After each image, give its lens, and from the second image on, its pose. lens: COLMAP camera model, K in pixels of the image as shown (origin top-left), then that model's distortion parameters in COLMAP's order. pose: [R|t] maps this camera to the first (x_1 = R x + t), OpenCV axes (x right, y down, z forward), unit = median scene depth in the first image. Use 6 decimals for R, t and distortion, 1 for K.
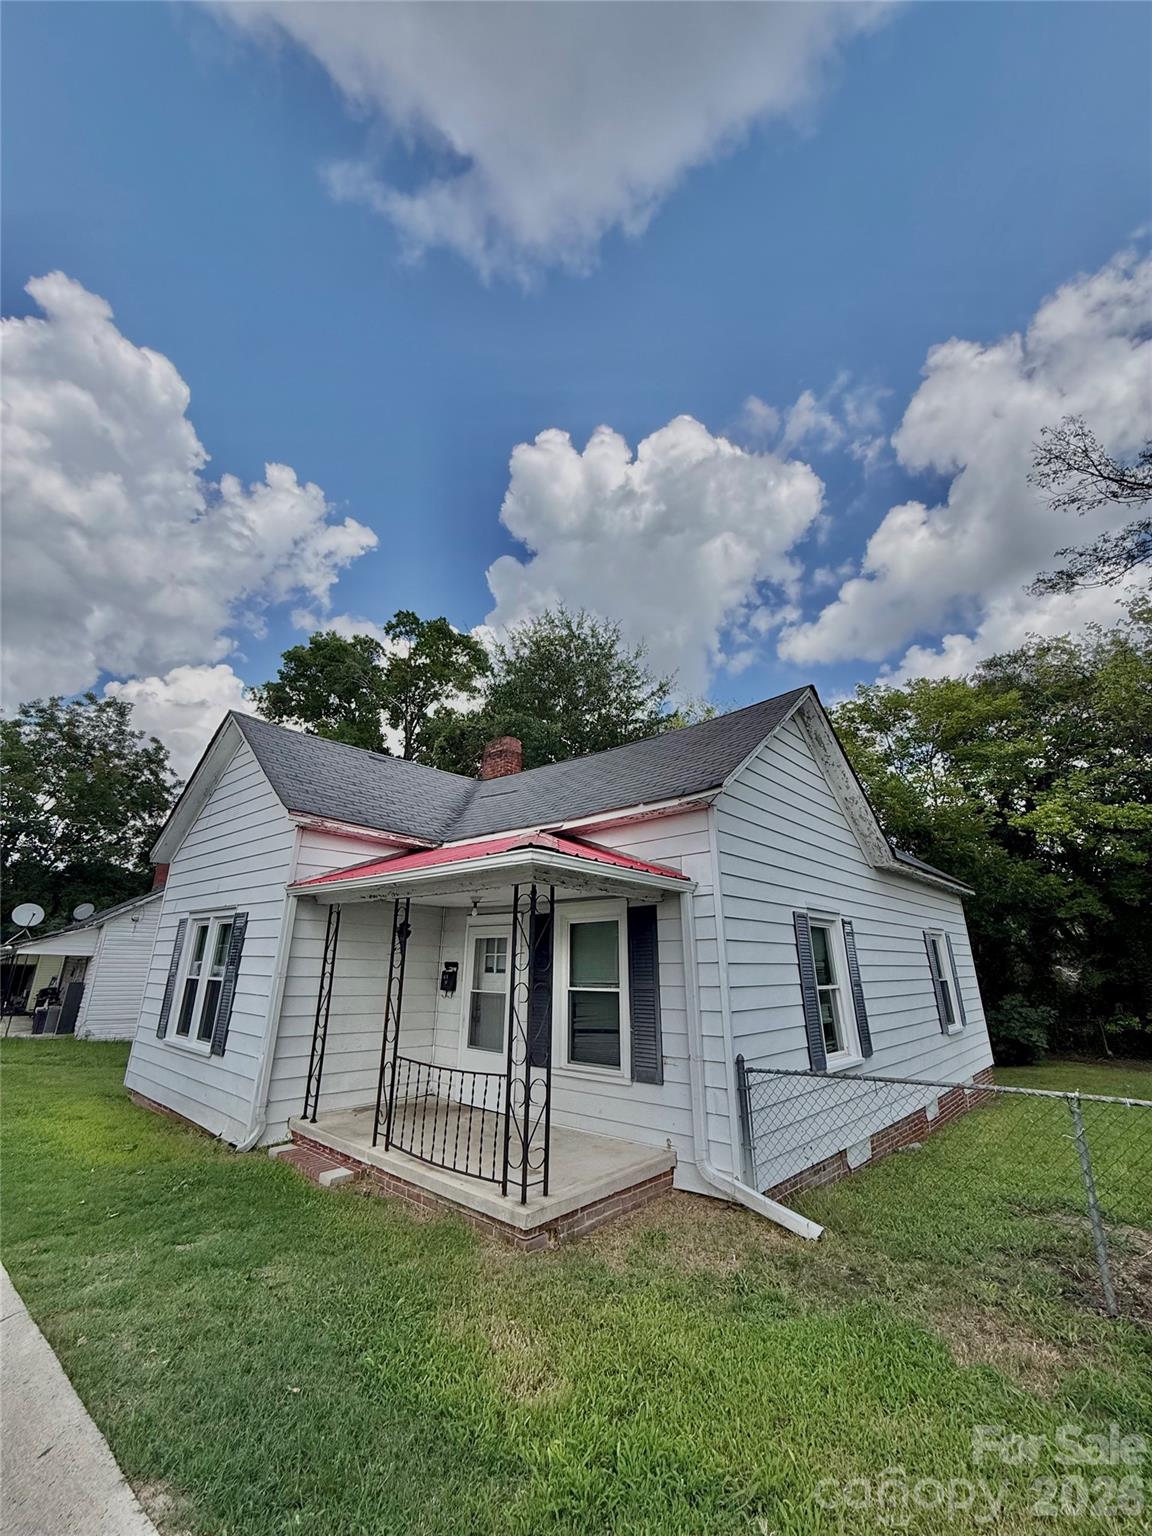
lens RADIAL K [[601.9, 0, 580.8], [0, 601.9, 771.6], [0, 0, 1]] dist [-0.000344, -0.000414]
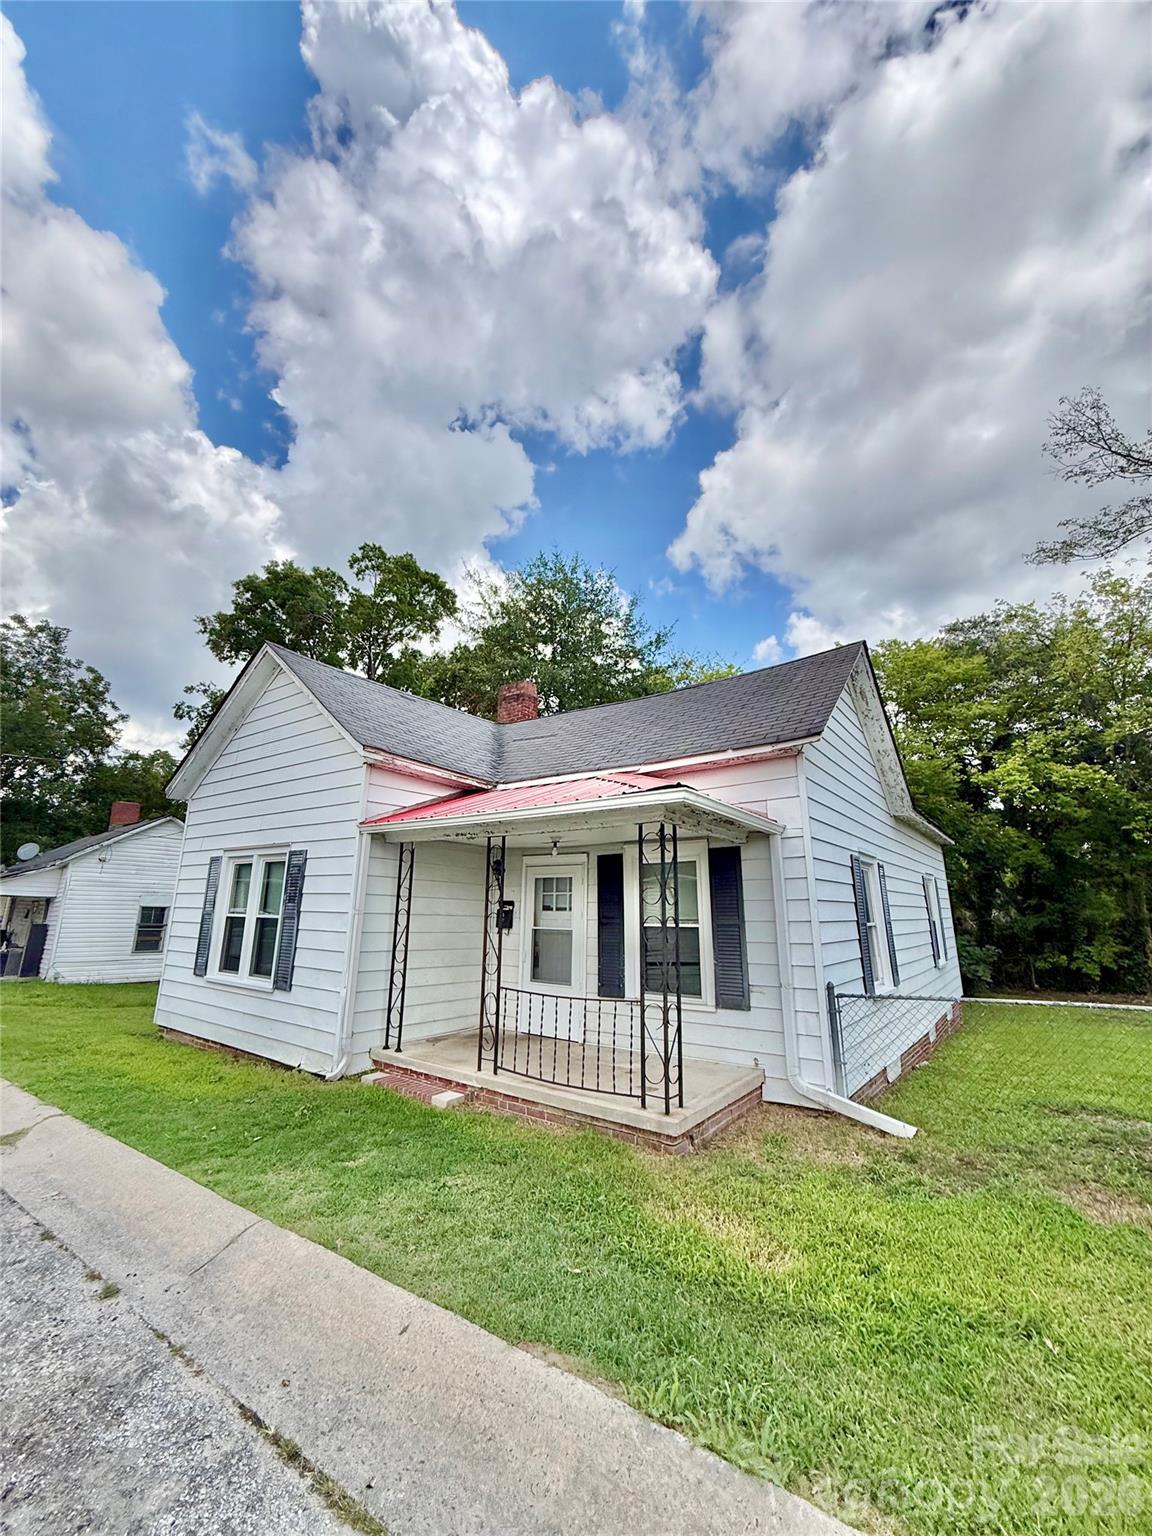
lens RADIAL K [[601.9, 0, 580.8], [0, 601.9, 771.6], [0, 0, 1]] dist [-0.000344, -0.000414]
pose [[0.995463, 0.024014, 0.092073, -0.197894], [-0.031639, 0.996107, 0.082274, 0.011653], [-0.089739, -0.084813, 0.992348, -0.002869]]
